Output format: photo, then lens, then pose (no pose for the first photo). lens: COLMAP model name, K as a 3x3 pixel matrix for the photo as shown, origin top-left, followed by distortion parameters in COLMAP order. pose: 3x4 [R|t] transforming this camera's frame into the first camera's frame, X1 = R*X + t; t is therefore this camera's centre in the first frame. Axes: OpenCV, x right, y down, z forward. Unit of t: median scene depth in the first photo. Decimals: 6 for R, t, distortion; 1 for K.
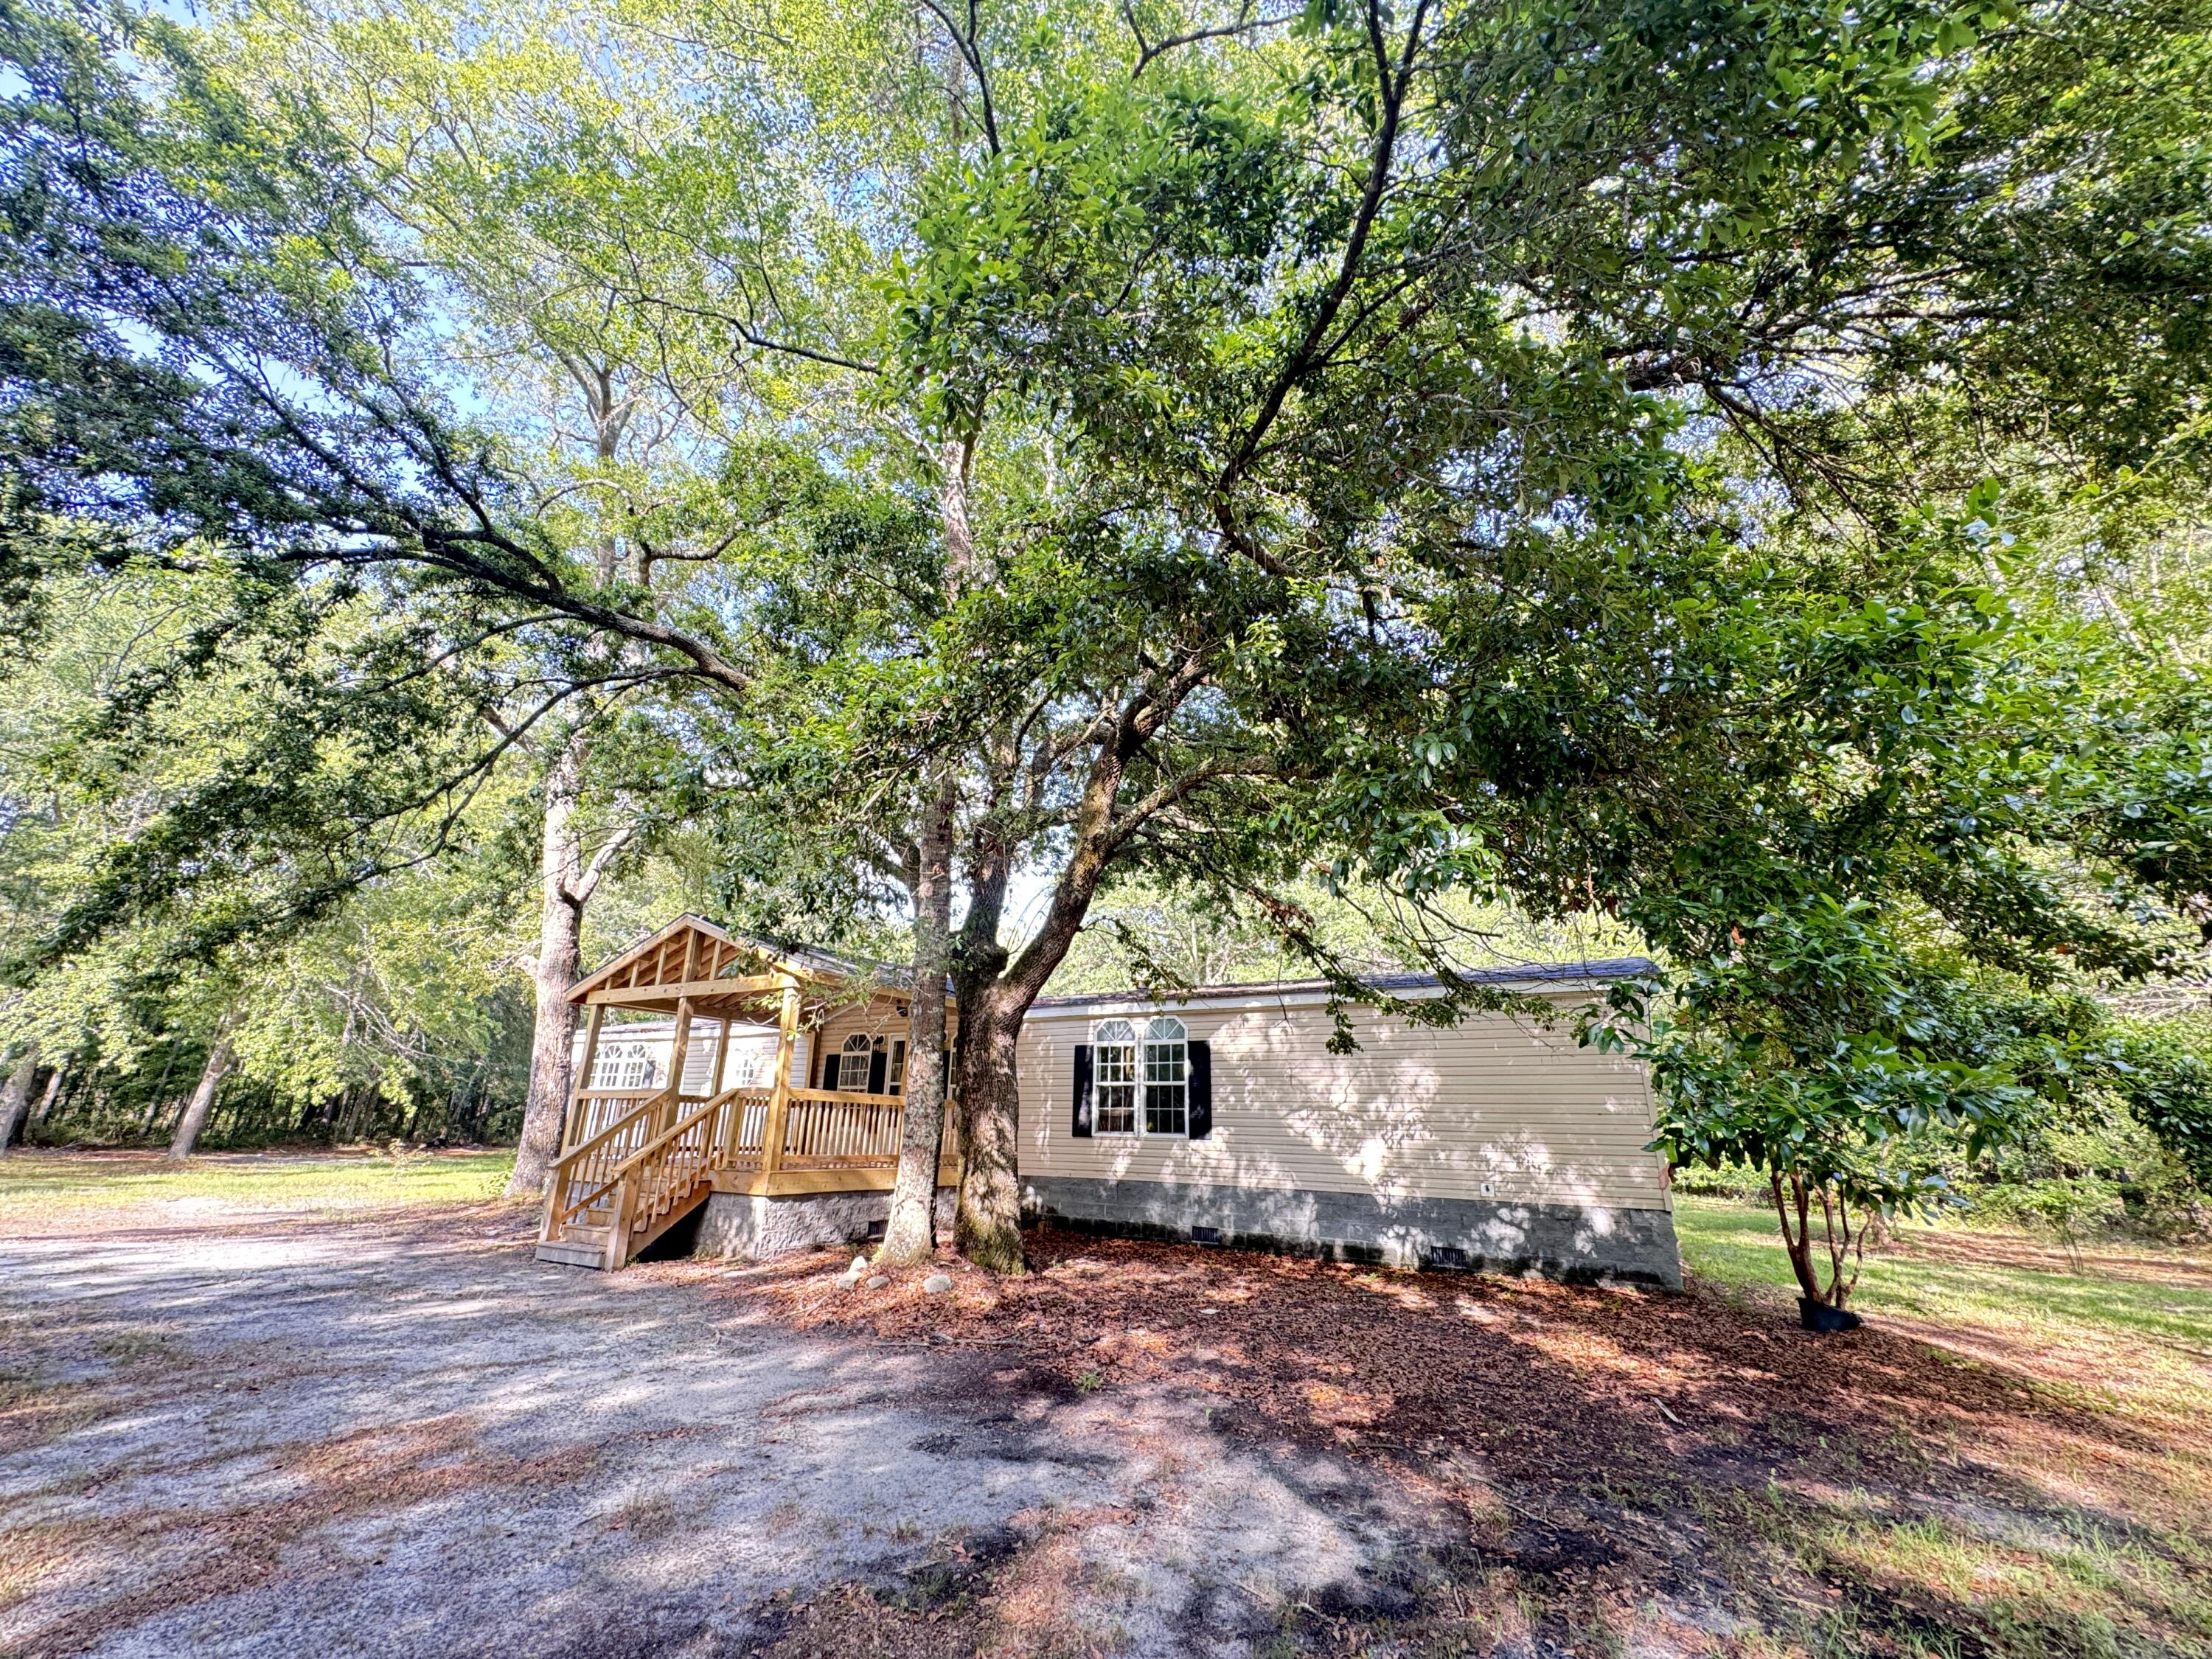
lens RADIAL K [[858.4, 0, 1112.2], [0, 858.4, 828.3], [0, 0, 1]] dist [0.002315, 0.000271]
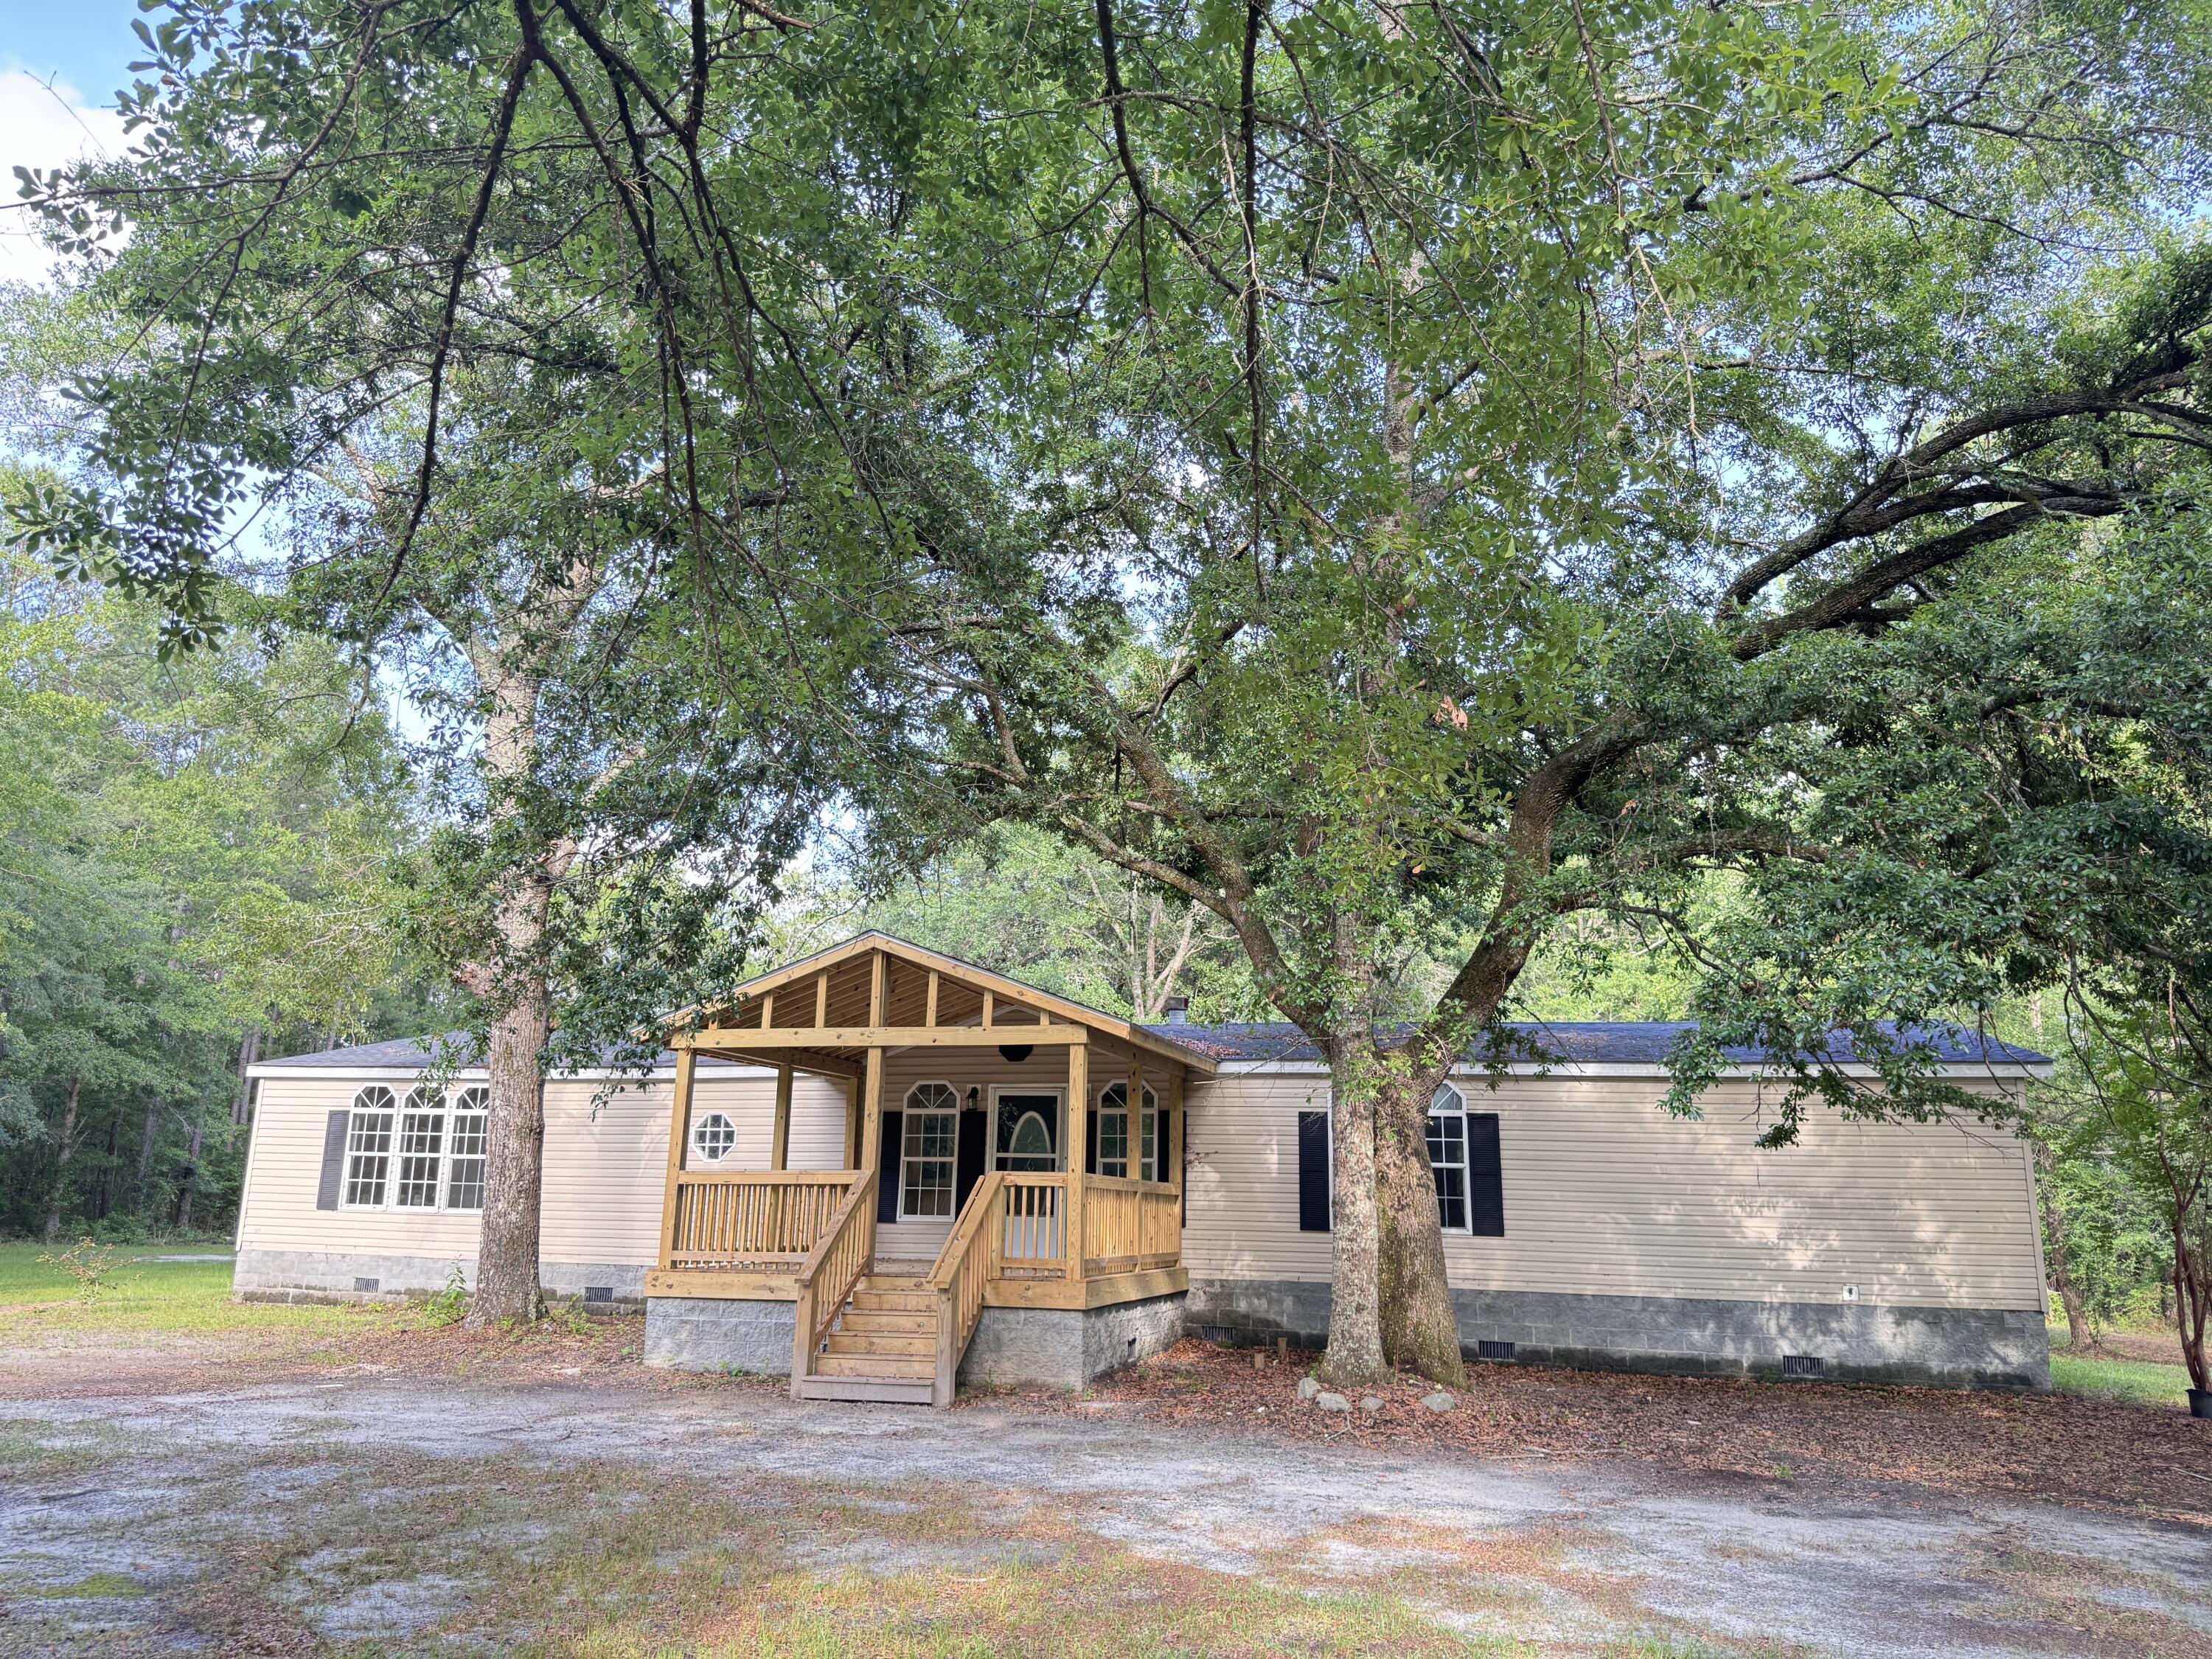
lens RADIAL K [[1513.6, 0, 1097.8], [0, 1513.6, 837.2], [0, 0, 1]] dist [0.059186, -0.065204]
pose [[0.967198, 0.057417, 0.247450, -0.612972], [-0.084495, 0.991370, 0.100230, -0.116660], [-0.239559, -0.117851, 0.963702, -0.240525]]
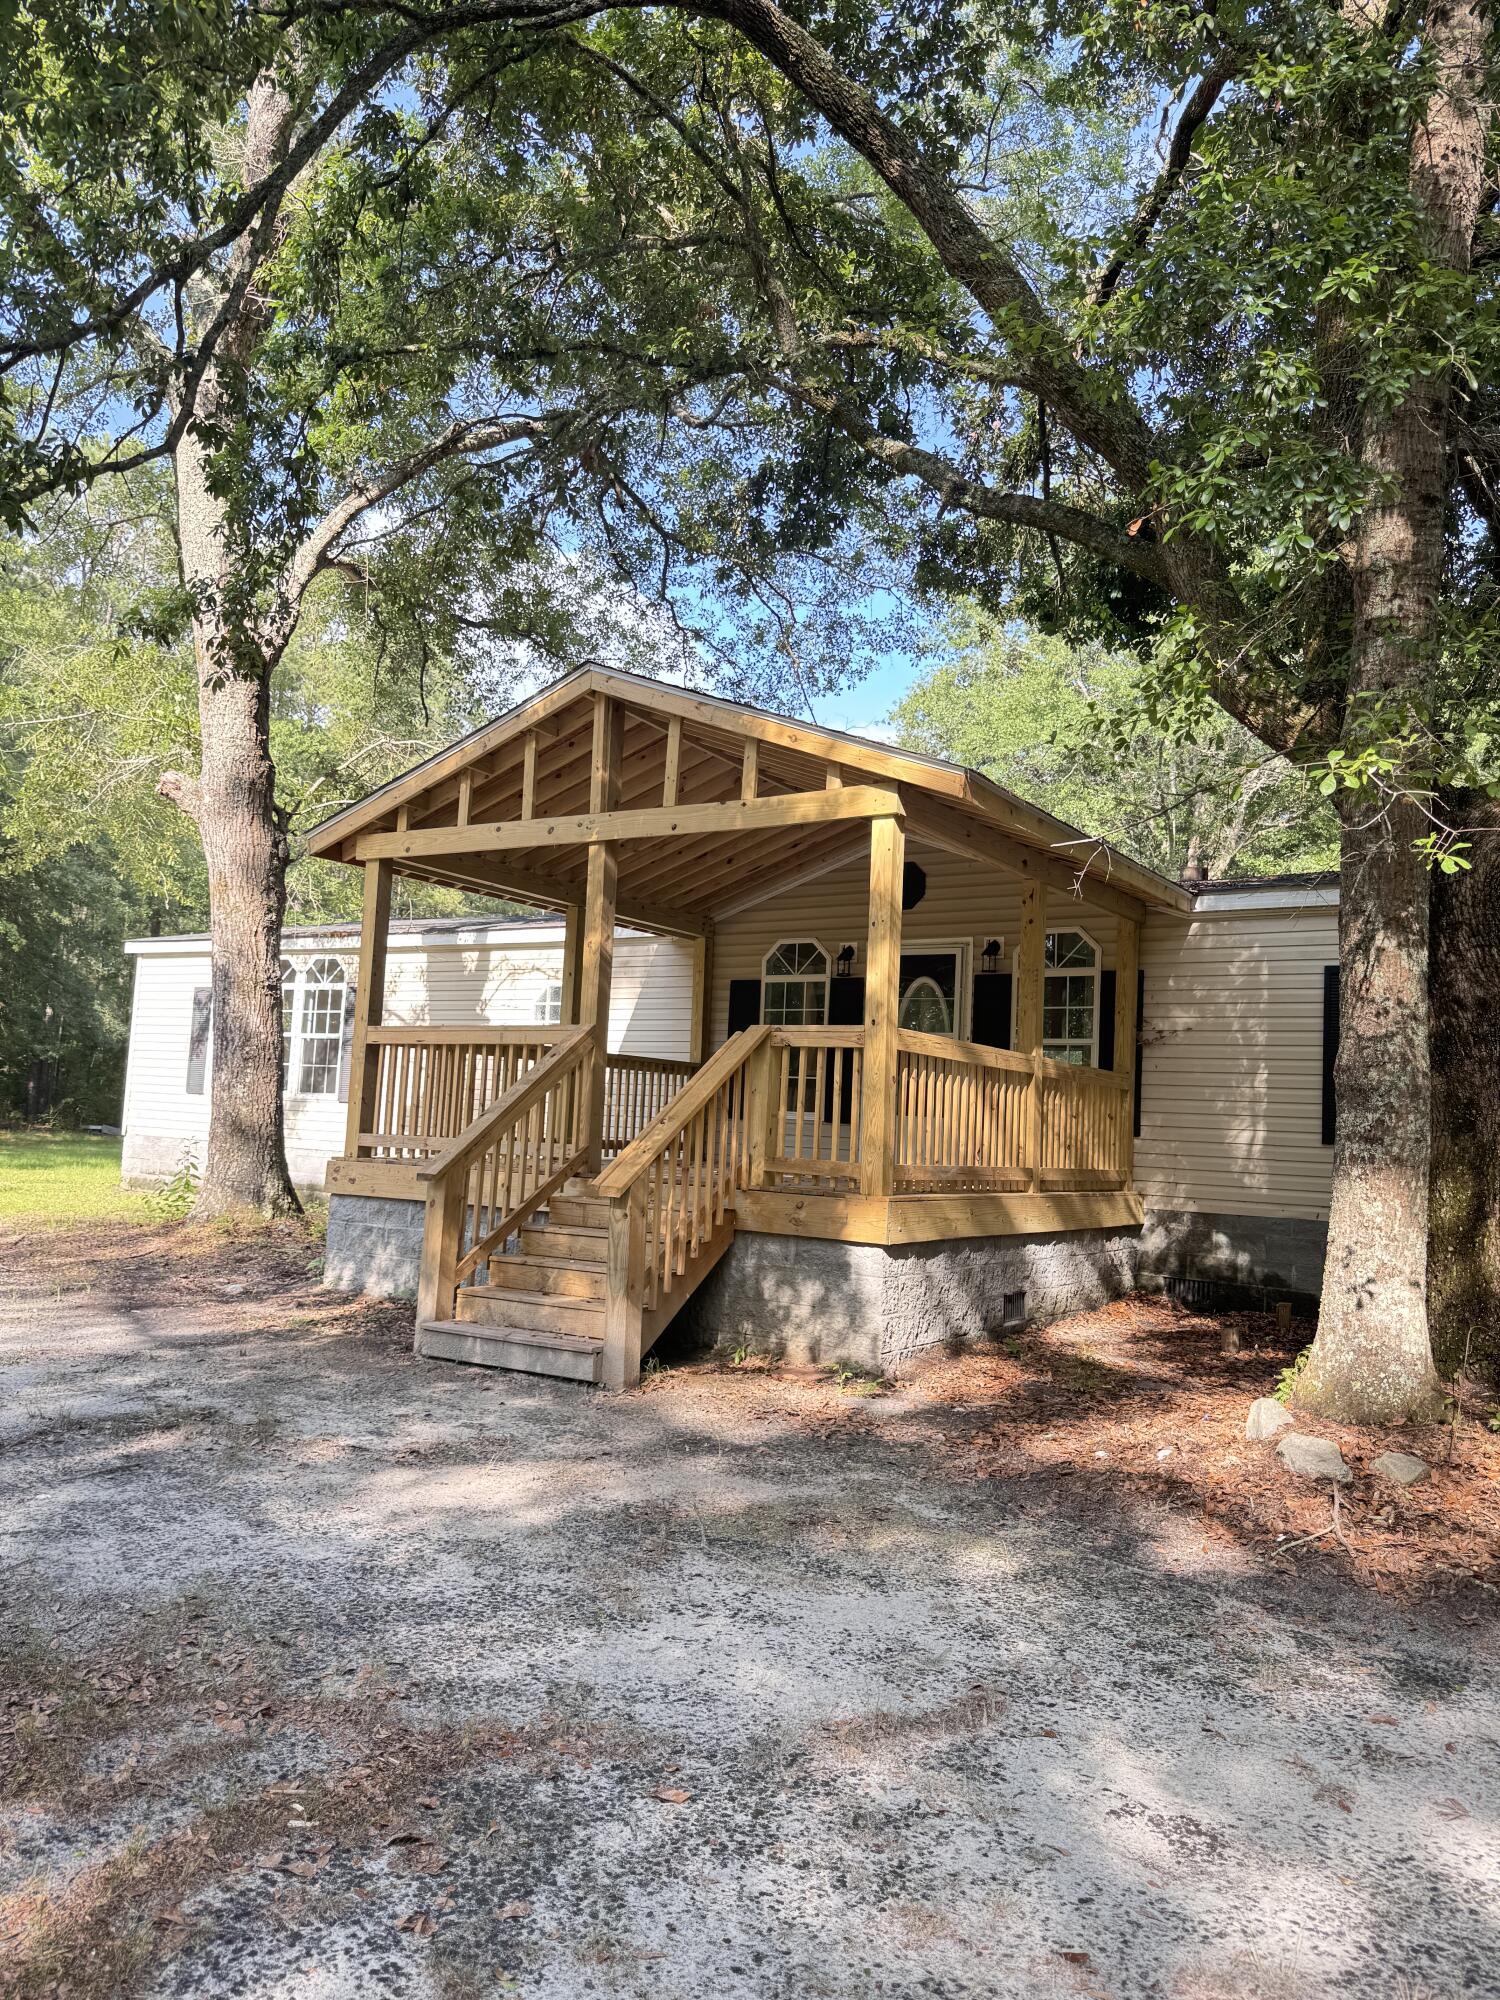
lens RADIAL K [[1368.6, 0, 760.6], [0, 1368.6, 1003.7], [0, 0, 1]] dist [0.059186, -0.065204]
pose [[0.998625, 0.021902, -0.047635, -0.353705], [-0.009260, 0.967959, 0.250939, 0.087872], [0.051605, -0.250153, 0.966830, 0.241657]]
